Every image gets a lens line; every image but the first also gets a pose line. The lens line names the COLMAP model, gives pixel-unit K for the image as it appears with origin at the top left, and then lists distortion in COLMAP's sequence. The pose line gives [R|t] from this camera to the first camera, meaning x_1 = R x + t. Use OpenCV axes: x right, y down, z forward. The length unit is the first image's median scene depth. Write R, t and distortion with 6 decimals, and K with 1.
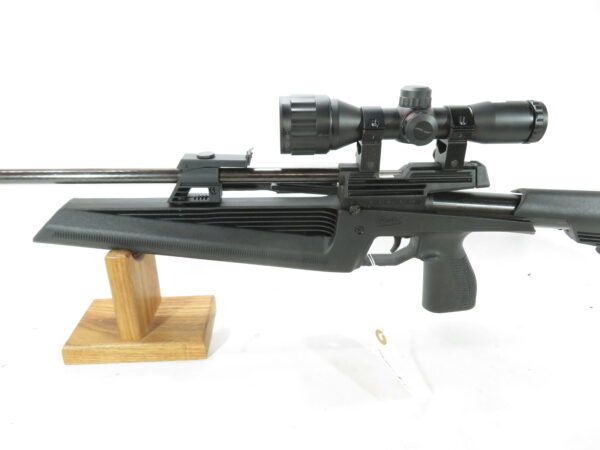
lens RADIAL K [[434.9, 0, 300.0], [0, 434.9, 225.0], [0, 0, 1]] dist [-0.000338, -0.000760]
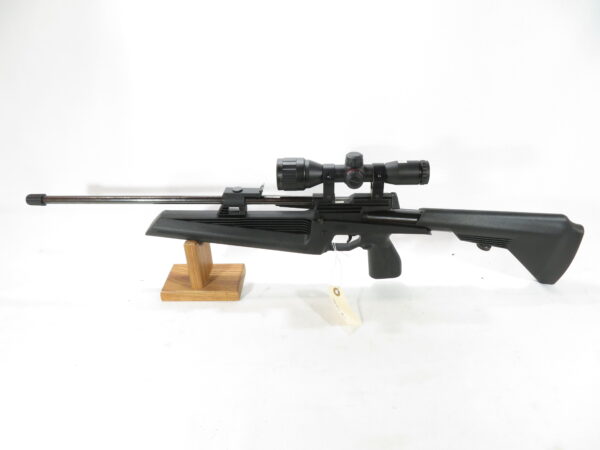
lens RADIAL K [[434.9, 0, 300.0], [0, 434.9, 225.0], [0, 0, 1]] dist [-0.000338, -0.000760]
pose [[0.995378, 0.019836, -0.093961, 0.200880], [-0.009555, 0.994037, 0.108623, -0.201169], [0.095555, -0.107223, 0.989633, -0.725792]]
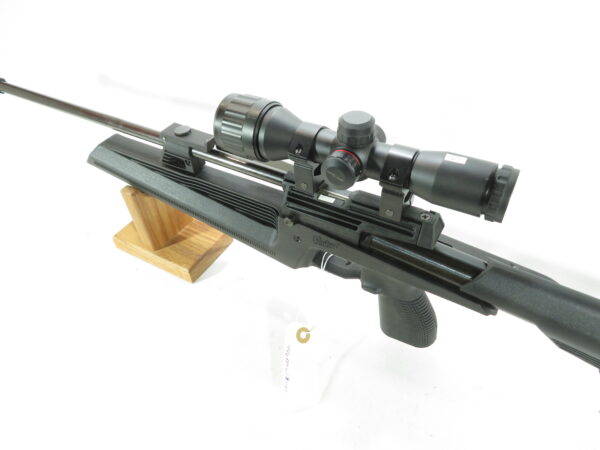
lens RADIAL K [[434.9, 0, 300.0], [0, 434.9, 225.0], [0, 0, 1]] dist [-0.000338, -0.000760]
pose [[0.827351, 0.342661, -0.445055, 0.564867], [-0.169496, 0.907729, 0.383796, -0.394436], [0.535501, -0.242099, 0.809090, 0.208022]]
